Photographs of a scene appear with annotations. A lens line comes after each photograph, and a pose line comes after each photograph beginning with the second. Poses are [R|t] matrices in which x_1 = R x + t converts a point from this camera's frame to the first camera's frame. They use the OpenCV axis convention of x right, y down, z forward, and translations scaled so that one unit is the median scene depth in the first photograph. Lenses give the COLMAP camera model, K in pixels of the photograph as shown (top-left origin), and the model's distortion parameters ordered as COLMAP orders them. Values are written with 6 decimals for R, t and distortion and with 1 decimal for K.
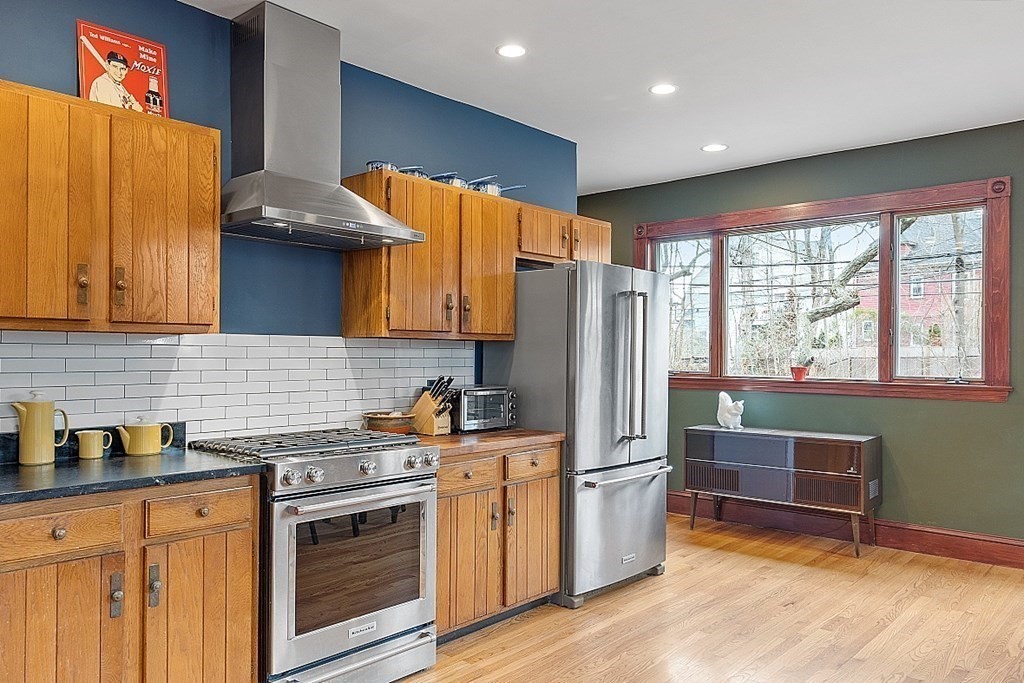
lens RADIAL K [[643.1, 0, 571.9], [0, 643.1, 340.9], [0, 0, 1]] dist [0.002788, -0.000465]
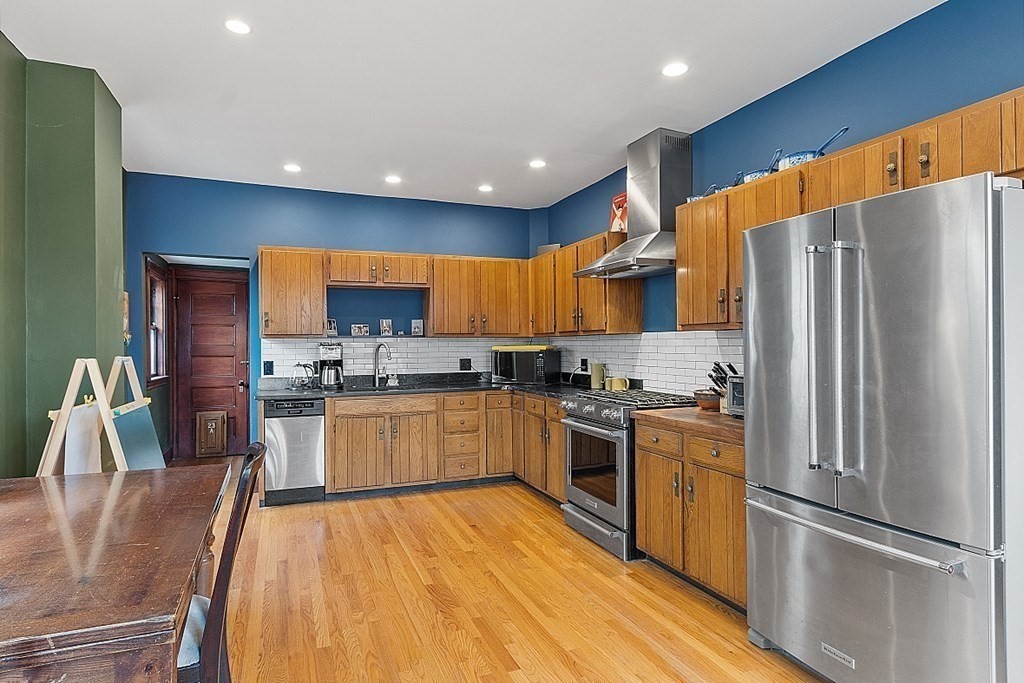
lens RADIAL K [[643.1, 0, 571.9], [0, 643.1, 340.9], [0, 0, 1]] dist [0.002788, -0.000465]
pose [[-0.406080, -0.007350, -0.913808, 1.154317], [0.021802, 0.999605, -0.017728, 0.038407], [0.913578, -0.027122, -0.405759, 1.499461]]
